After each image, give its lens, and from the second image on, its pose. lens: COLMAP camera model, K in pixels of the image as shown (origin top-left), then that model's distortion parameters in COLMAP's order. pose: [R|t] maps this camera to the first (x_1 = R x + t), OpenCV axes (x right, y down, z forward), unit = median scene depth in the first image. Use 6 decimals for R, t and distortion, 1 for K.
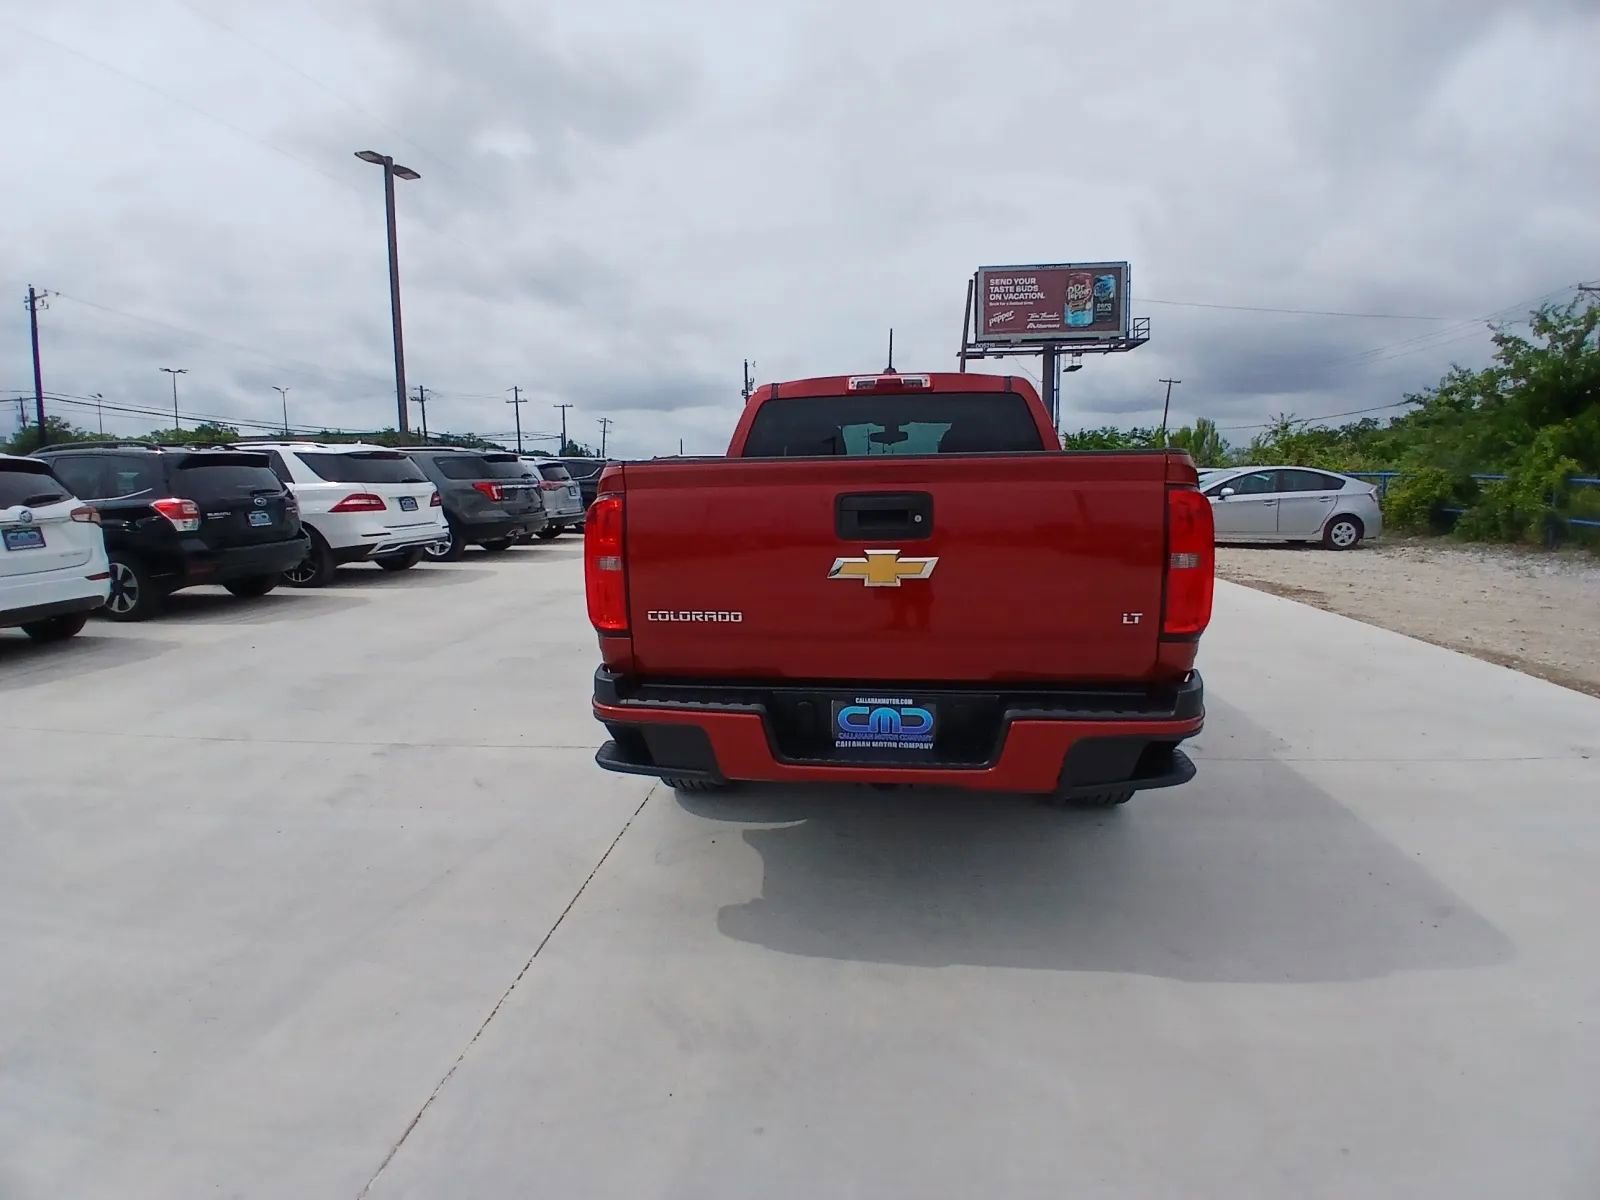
lens RADIAL K [[800.1, 0, 795.1], [0, 800.1, 576.0], [0, 0, 1]] dist [0.015069, -0.052378]
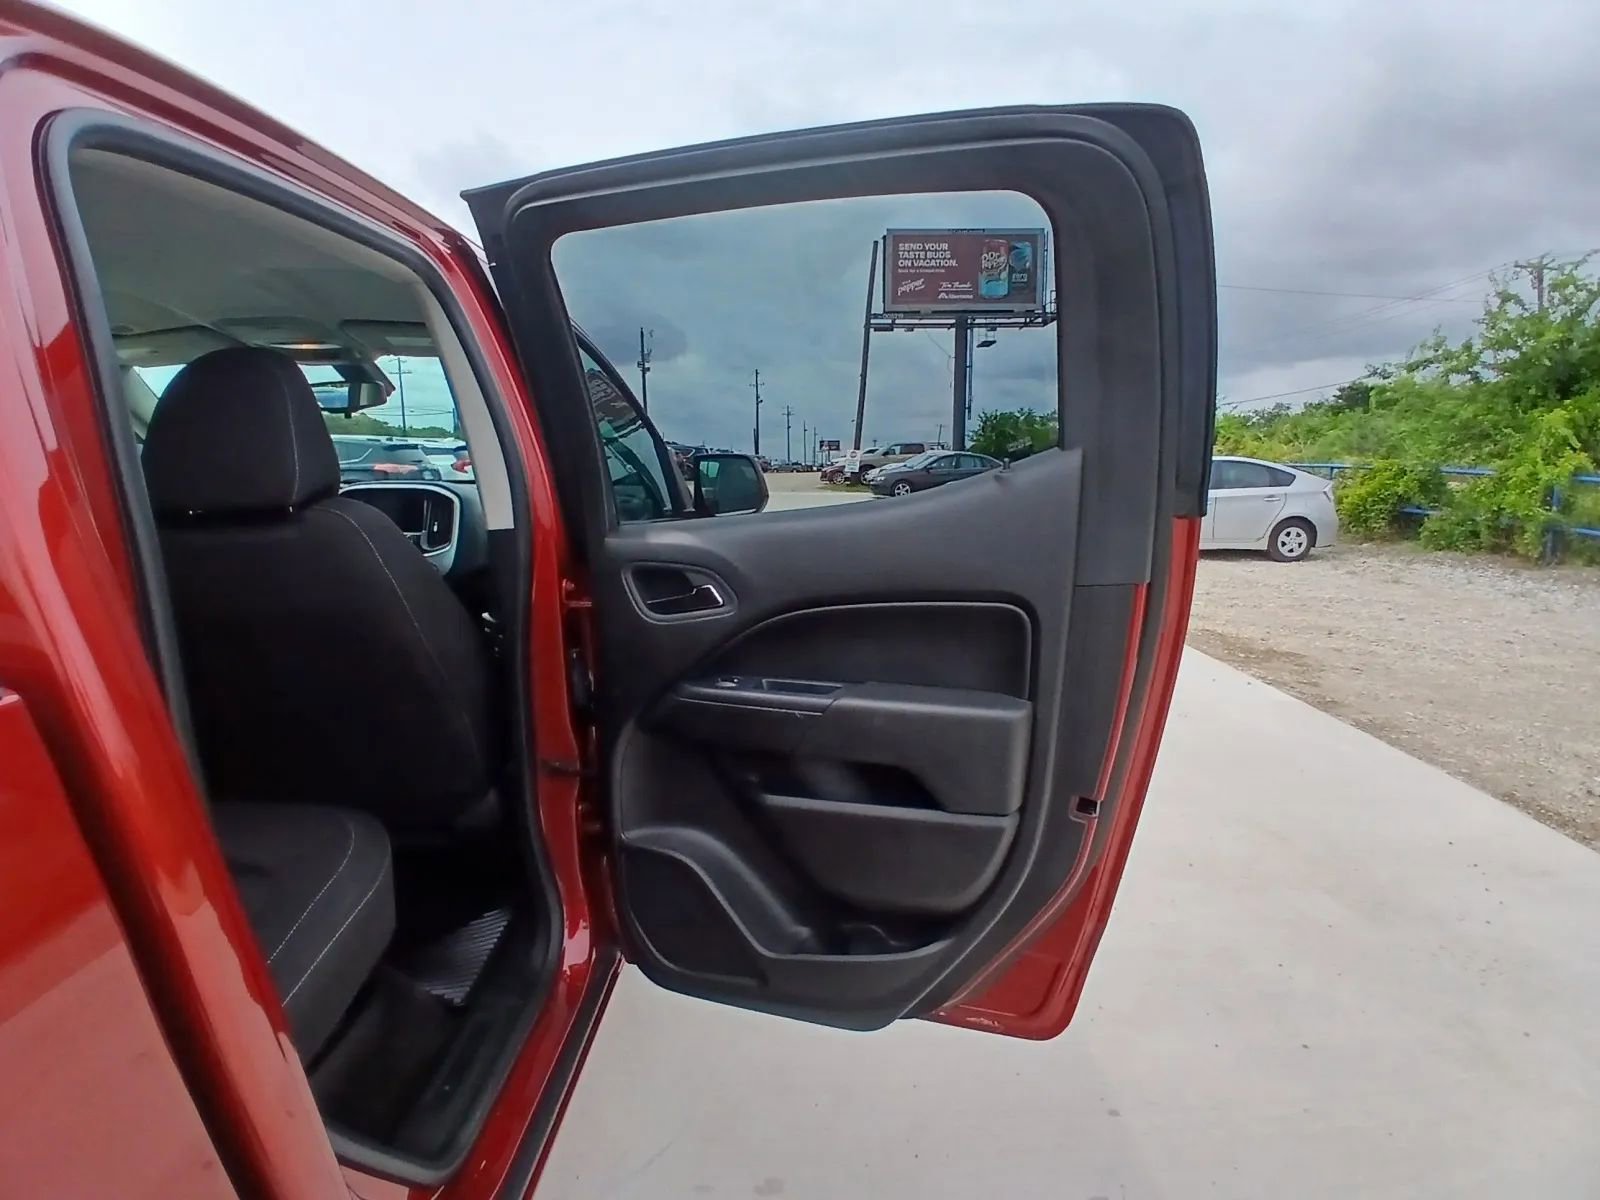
lens RADIAL K [[800.1, 0, 795.1], [0, 800.1, 576.0], [0, 0, 1]] dist [0.015069, -0.052378]
pose [[0.996258, -0.003573, 0.086352, 0.119756], [0.001375, 0.999674, 0.025497, -0.038681], [-0.086415, -0.025283, 0.995938, 0.239107]]
